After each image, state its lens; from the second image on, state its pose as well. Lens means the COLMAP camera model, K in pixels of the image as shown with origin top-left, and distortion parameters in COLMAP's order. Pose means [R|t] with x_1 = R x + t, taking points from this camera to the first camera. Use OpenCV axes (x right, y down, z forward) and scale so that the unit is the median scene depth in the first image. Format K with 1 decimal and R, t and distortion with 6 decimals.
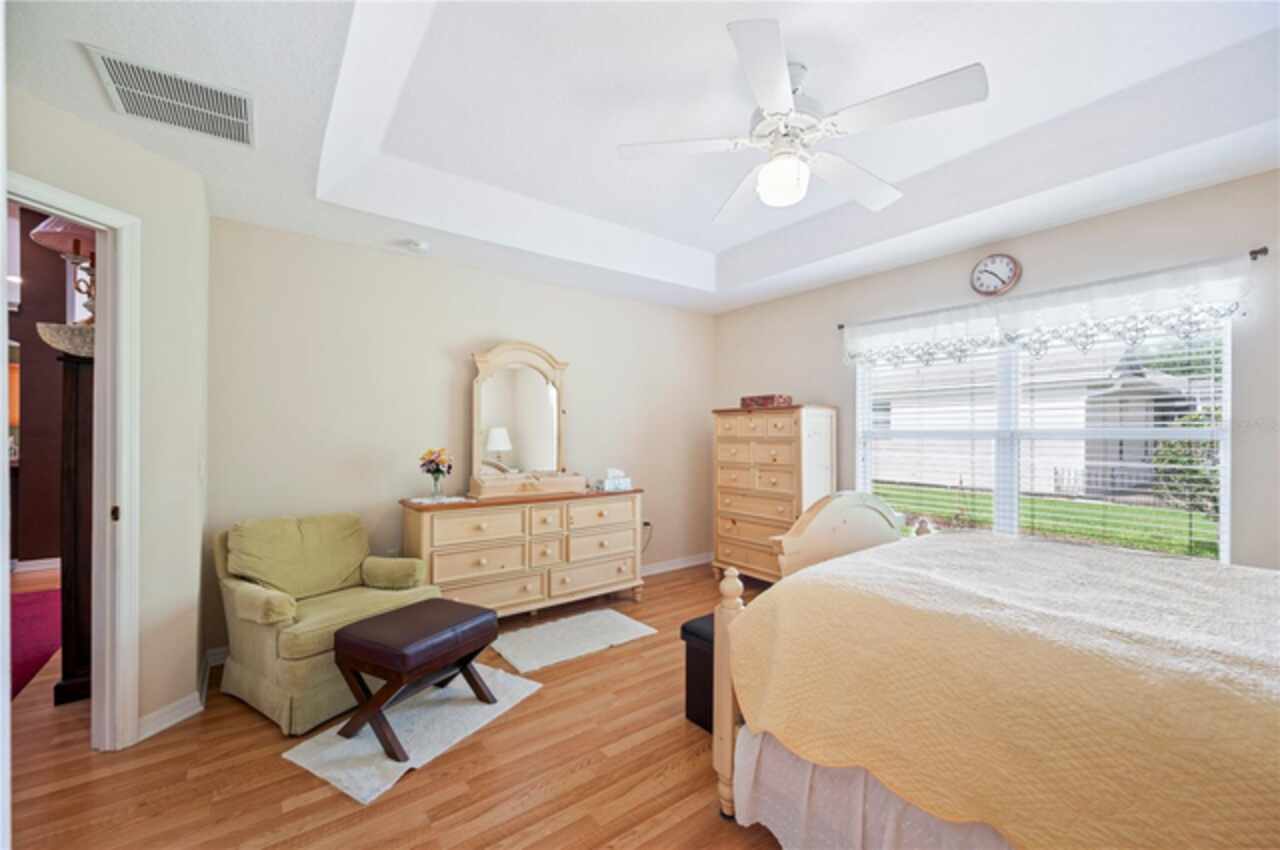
lens RADIAL K [[511.0, 0, 642.2], [0, 511.0, 426.9], [0, 0, 1]] dist [-0.000828, 0.000999]
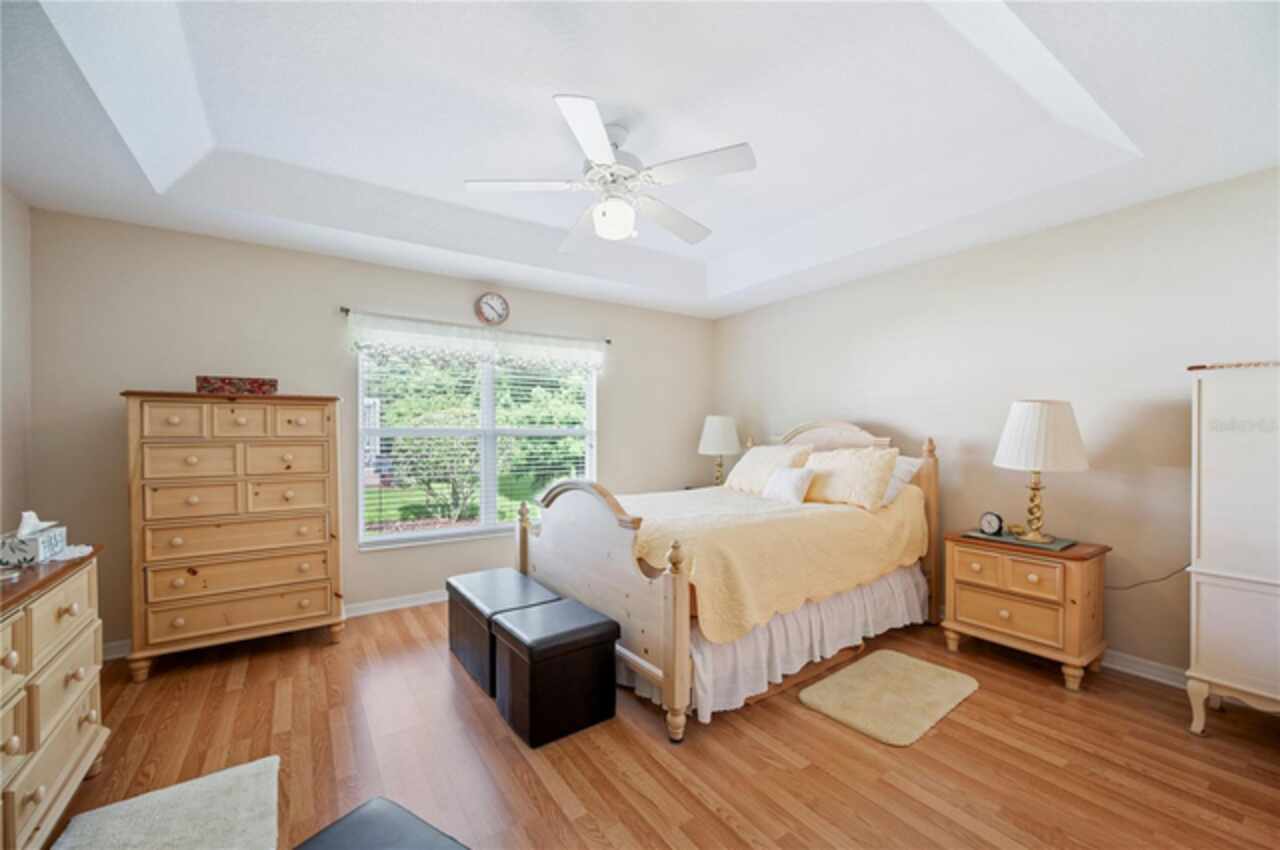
lens RADIAL K [[511.0, 0, 641.3], [0, 511.0, 435.5], [0, 0, 1]] dist [-0.000828, 0.000999]
pose [[0.064177, 0.000297, 0.997938, -0.464661], [-0.006774, 0.999977, 0.000138, 0.015273], [-0.997916, -0.006769, 0.064178, 0.448347]]
